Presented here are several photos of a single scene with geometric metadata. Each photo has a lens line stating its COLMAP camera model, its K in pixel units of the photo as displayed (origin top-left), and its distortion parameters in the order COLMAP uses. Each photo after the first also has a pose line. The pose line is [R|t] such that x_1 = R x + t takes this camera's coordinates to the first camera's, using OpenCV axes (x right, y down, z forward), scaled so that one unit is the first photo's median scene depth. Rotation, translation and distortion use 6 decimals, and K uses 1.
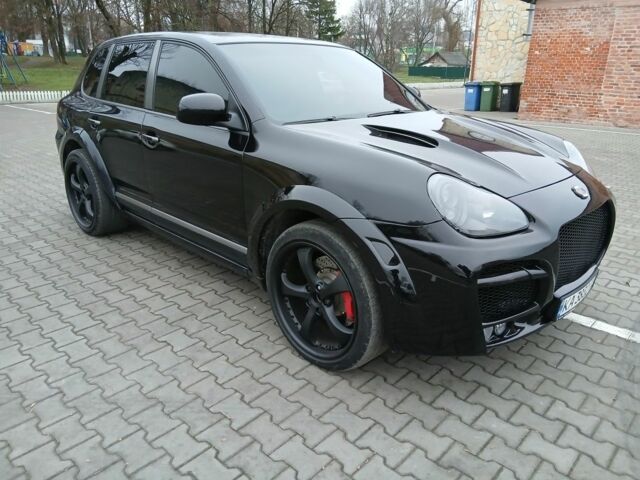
lens RADIAL K [[484.5, 0, 321.5], [0, 484.5, 238.0], [0, 0, 1]] dist [-0.007748, -0.012122]
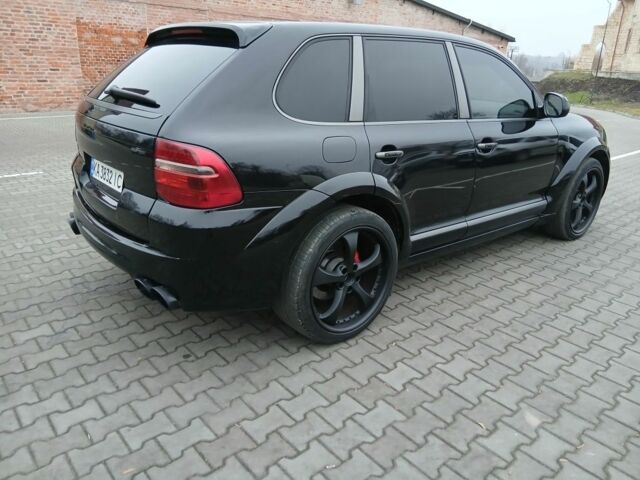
lens RADIAL K [[484.5, 0, 321.7], [0, 484.5, 242.3], [0, 0, 1]] dist [-0.007748, -0.012122]
pose [[0.100376, -0.342858, 0.934009, -1.332836], [0.295737, 0.906603, 0.301016, -0.411522], [-0.949981, 0.246006, 0.192397, 1.152473]]
